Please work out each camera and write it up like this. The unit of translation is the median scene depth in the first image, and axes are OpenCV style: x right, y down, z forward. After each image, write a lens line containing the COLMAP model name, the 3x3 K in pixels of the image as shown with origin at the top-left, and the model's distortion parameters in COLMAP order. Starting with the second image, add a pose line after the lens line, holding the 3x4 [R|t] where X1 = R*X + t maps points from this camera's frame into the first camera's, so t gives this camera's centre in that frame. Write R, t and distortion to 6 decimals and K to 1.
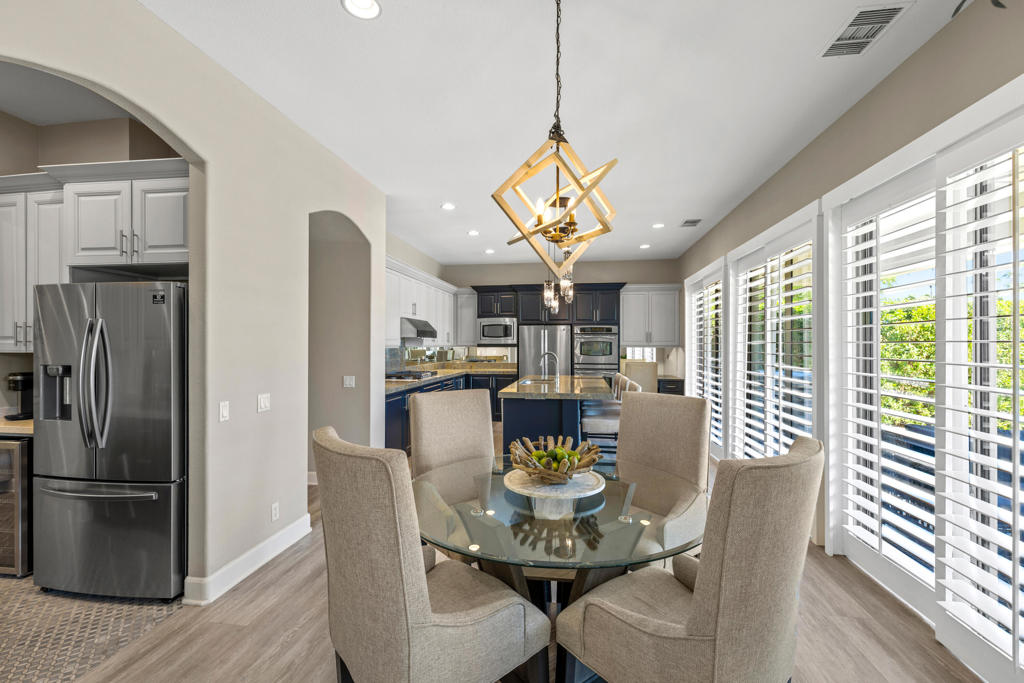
lens RADIAL K [[439.0, 0, 511.9], [0, 439.0, 345.9], [0, 0, 1]] dist [0.002702, 0.000149]
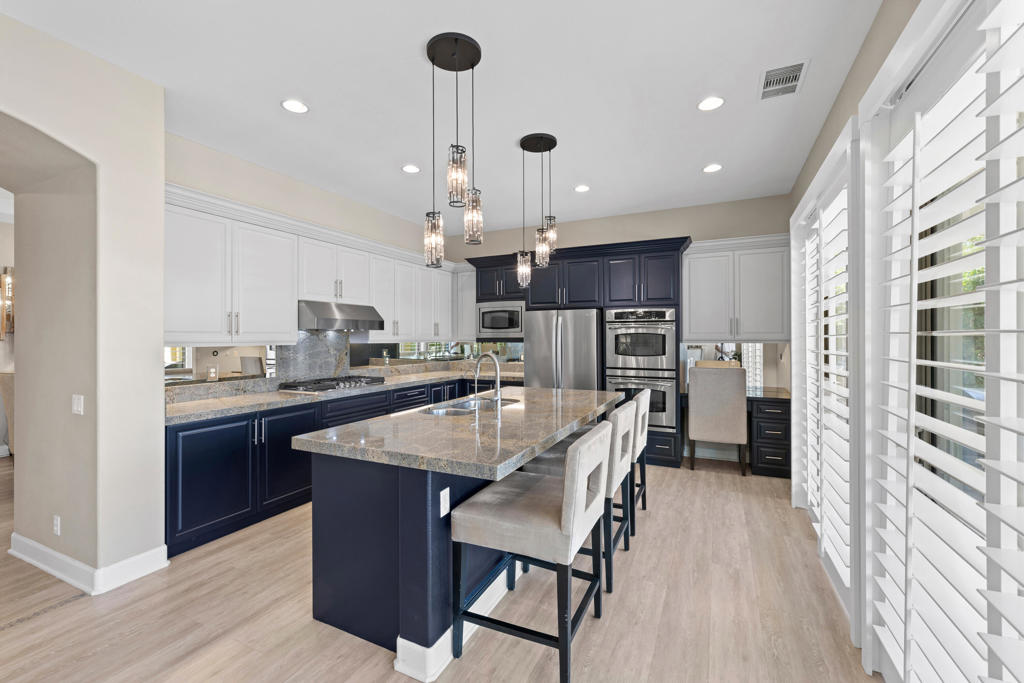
lens RADIAL K [[439.0, 0, 512.2], [0, 439.0, 337.3], [0, 0, 1]] dist [0.002702, 0.000149]
pose [[0.960583, -0.005753, -0.277933, 0.190418], [0.003645, 0.999961, -0.008100, -0.000015], [0.277968, 0.006768, 0.960566, 0.339348]]
